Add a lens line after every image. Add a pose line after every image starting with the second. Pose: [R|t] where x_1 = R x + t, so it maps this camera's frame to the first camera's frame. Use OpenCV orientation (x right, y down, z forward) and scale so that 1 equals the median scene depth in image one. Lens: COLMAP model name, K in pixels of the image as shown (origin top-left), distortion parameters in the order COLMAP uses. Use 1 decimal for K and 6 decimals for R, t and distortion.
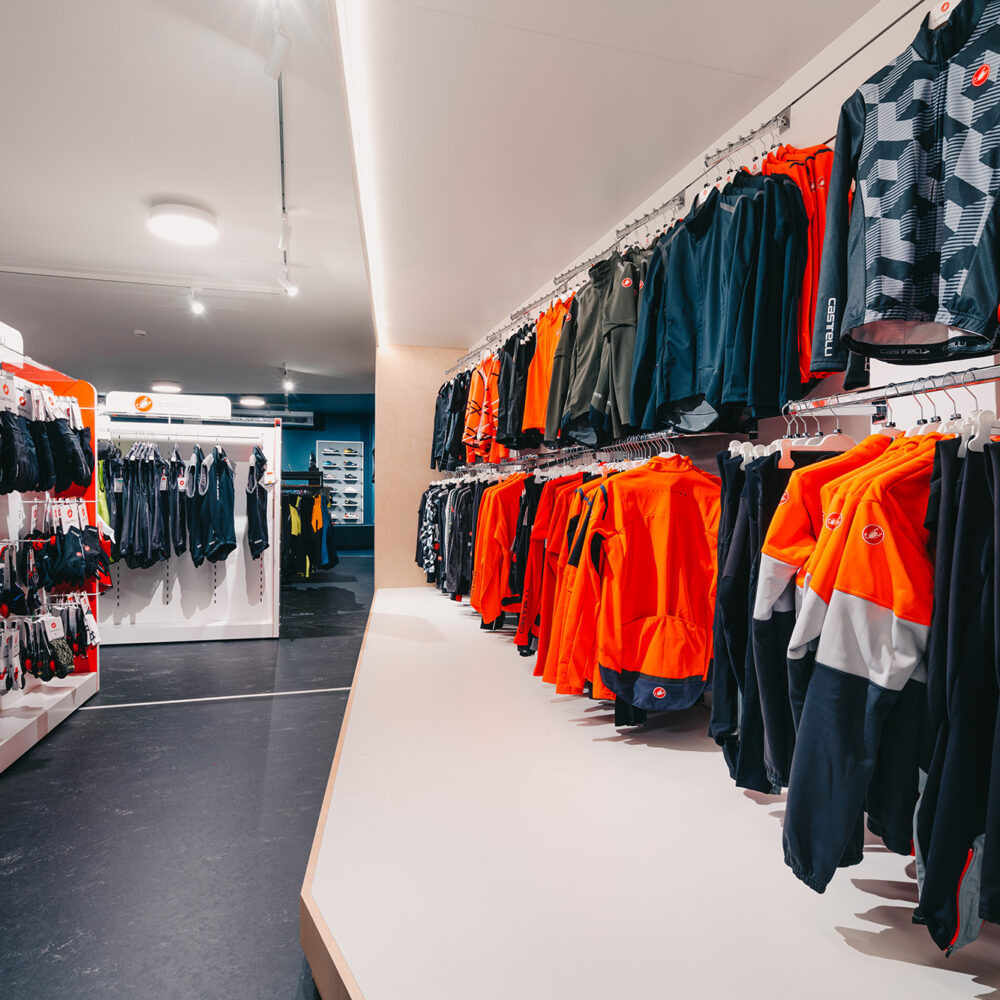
lens RADIAL K [[679.7, 0, 500.0], [0, 679.7, 500.0], [0, 0, 1]] dist [-0.002783, 0.000307]
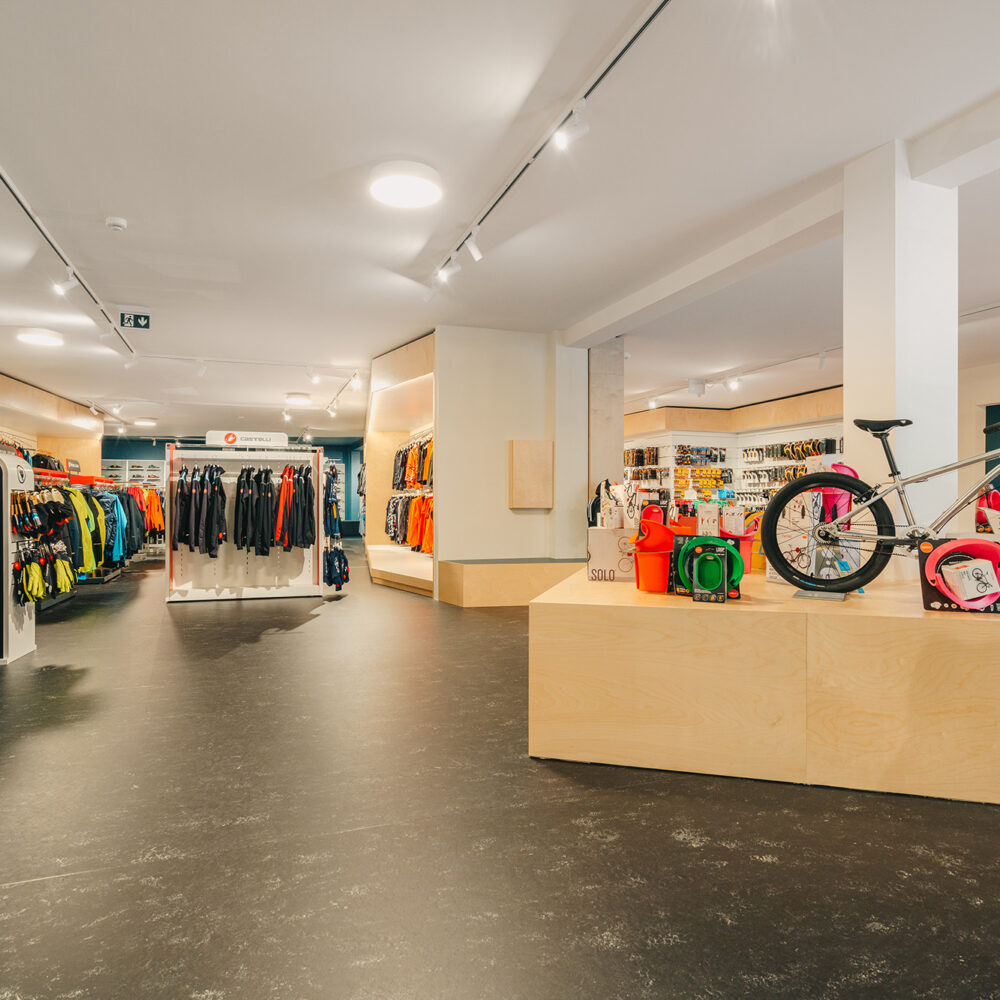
lens RADIAL K [[710.6, 0, 500.0], [0, 710.6, 500.0], [0, 0, 1]] dist [-0.004808, -0.002834]
pose [[0.998872, -0.000687, 0.047477, 0.160750], [0.001043, 0.999972, -0.007464, 0.006693], [-0.047471, 0.007505, 0.998844, -1.533382]]
